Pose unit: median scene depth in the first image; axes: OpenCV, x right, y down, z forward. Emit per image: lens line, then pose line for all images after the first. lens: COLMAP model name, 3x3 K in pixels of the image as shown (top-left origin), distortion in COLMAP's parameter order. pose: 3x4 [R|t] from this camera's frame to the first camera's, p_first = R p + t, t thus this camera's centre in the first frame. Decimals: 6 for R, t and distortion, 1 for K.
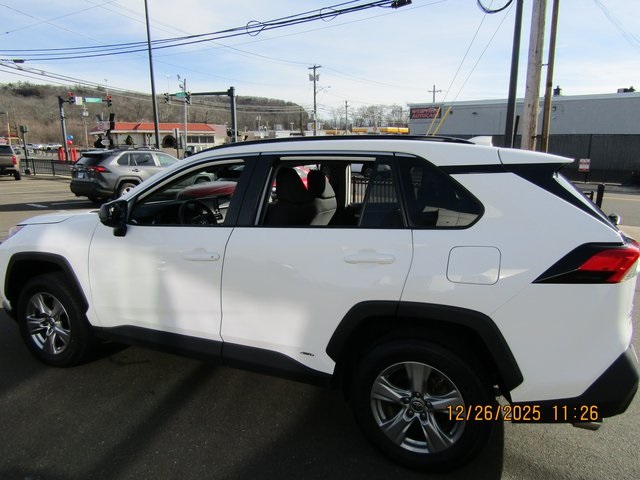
lens RADIAL K [[455.5, 0, 316.5], [0, 455.5, 242.3], [0, 0, 1]] dist [-0.025885, 0.012687]
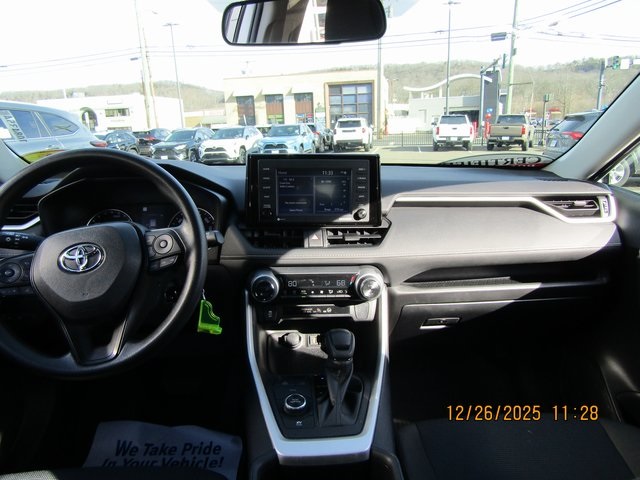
lens RADIAL K [[455.5, 0, 316.7], [0, 455.5, 242.5], [0, 0, 1]] dist [-0.025885, 0.012687]
pose [[0.482091, 0.202477, -0.852403, -0.004852], [-0.157826, 0.977082, 0.142832, -0.021244], [0.861789, 0.065673, 0.502998, 0.212733]]
